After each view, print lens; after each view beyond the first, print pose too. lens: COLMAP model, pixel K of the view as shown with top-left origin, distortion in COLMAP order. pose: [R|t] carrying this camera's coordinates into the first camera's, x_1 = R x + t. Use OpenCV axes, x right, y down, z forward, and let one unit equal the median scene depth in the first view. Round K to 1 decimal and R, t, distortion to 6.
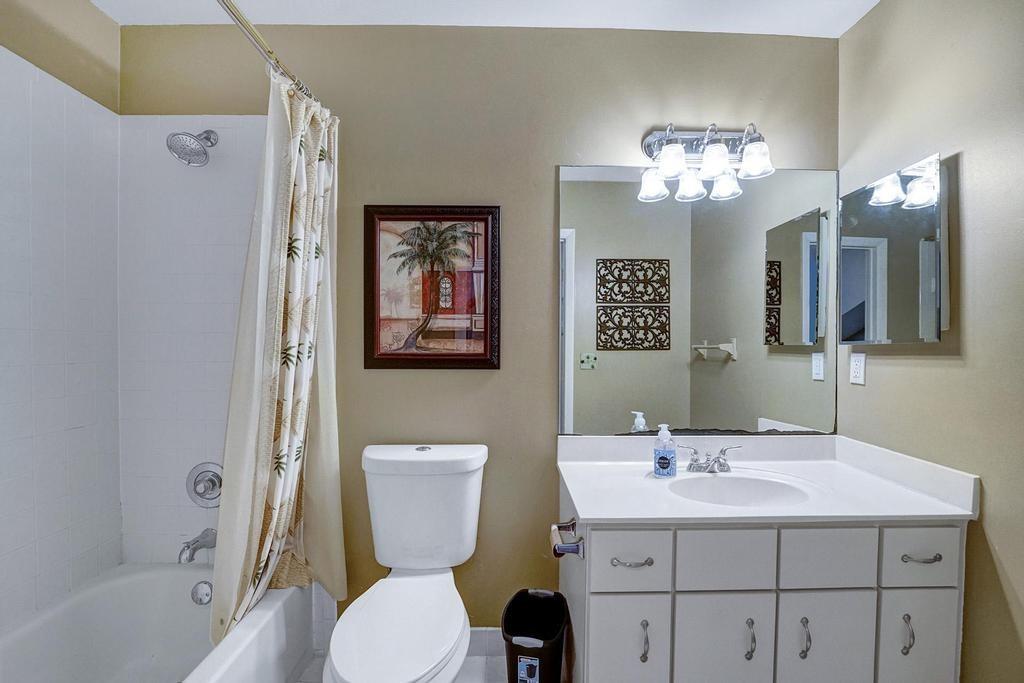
lens RADIAL K [[461.0, 0, 517.1], [0, 461.0, 349.2], [0, 0, 1]] dist [-0.015244, -0.000260]
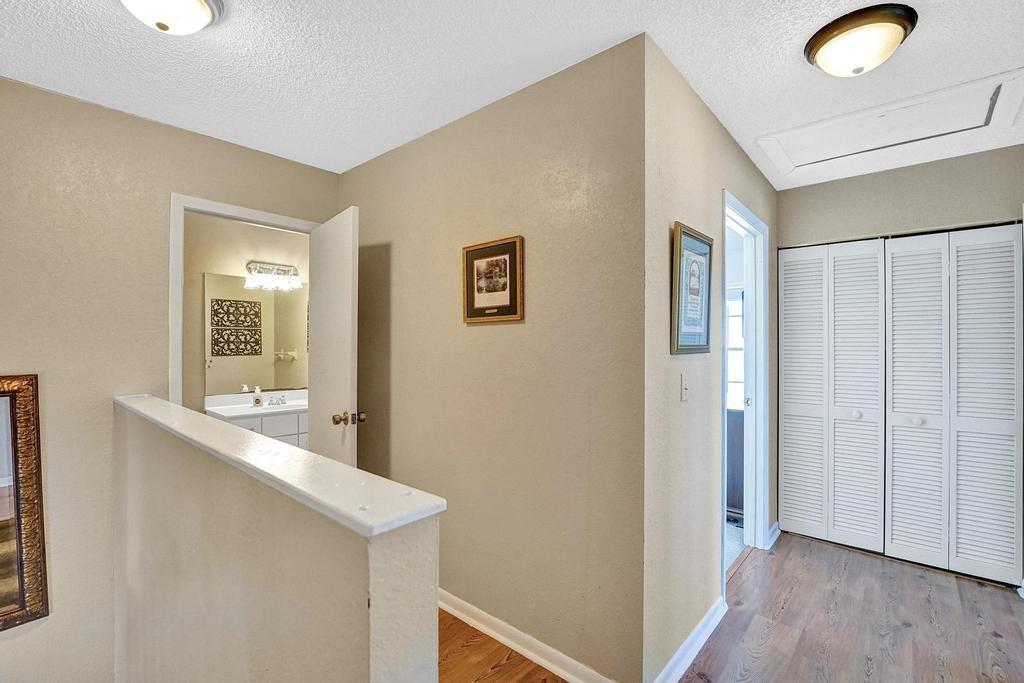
lens RADIAL K [[461.0, 0, 517.1], [0, 461.0, 349.2], [0, 0, 1]] dist [-0.015244, -0.000260]
pose [[0.681418, -0.005349, 0.731875, -0.267241], [0.009304, 0.999956, -0.001354, -0.009290], [-0.731836, 0.007732, 0.681437, -0.854801]]
